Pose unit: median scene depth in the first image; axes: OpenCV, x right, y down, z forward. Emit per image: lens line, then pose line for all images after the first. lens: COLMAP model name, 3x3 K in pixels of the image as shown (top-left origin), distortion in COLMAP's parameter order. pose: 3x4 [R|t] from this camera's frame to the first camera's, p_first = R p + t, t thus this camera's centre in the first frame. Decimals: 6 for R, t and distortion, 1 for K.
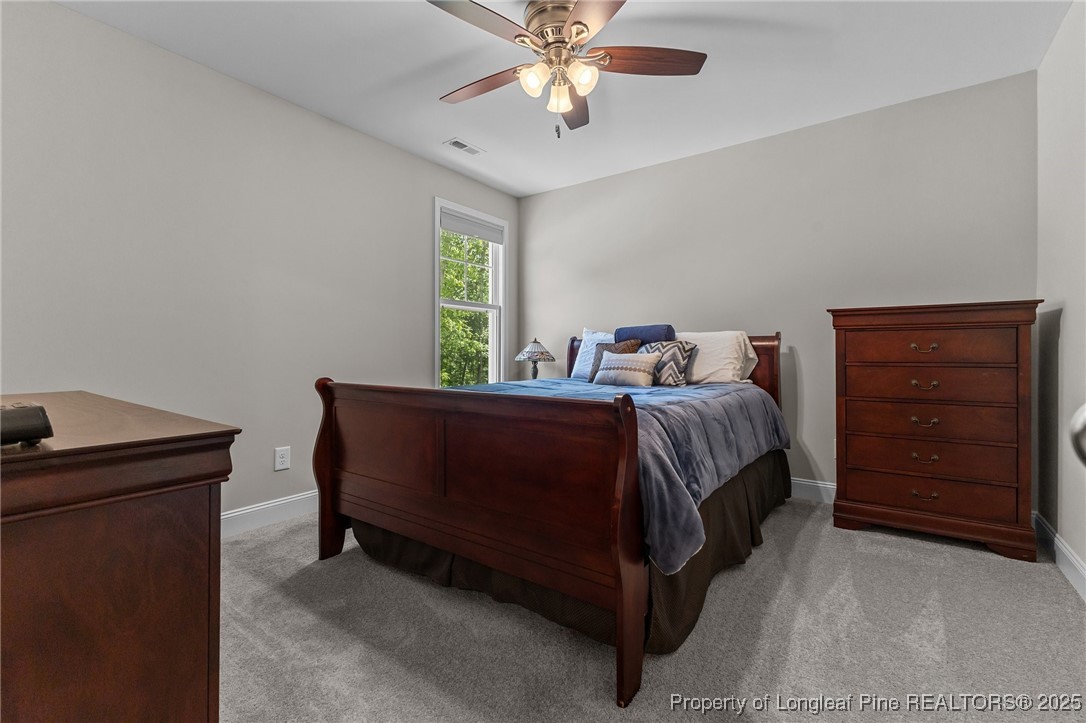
lens RADIAL K [[472.8, 0, 543.3], [0, 472.8, 356.5], [0, 0, 1]] dist [0.007966, -0.000233]
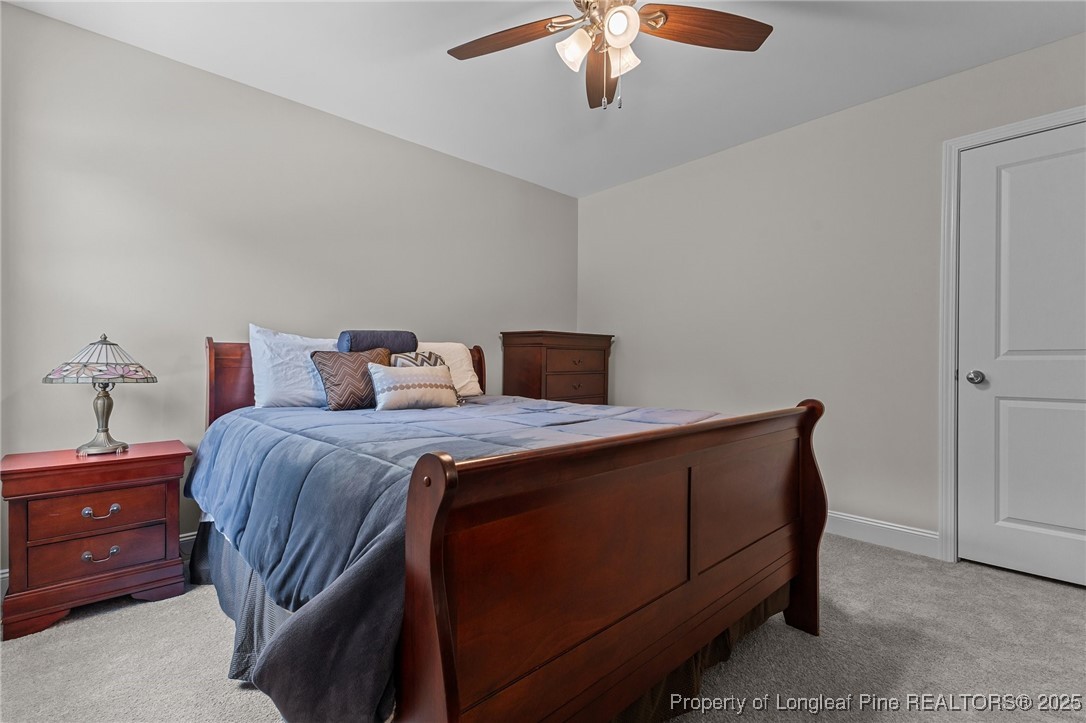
lens RADIAL K [[472.8, 0, 543.1], [0, 472.8, 363.7], [0, 0, 1]] dist [0.007966, -0.000233]
pose [[0.181105, -0.003024, 0.983459, -0.520461], [0.002958, 0.999992, 0.002530, -0.012103], [-0.983459, 0.002451, 0.181113, 0.602312]]
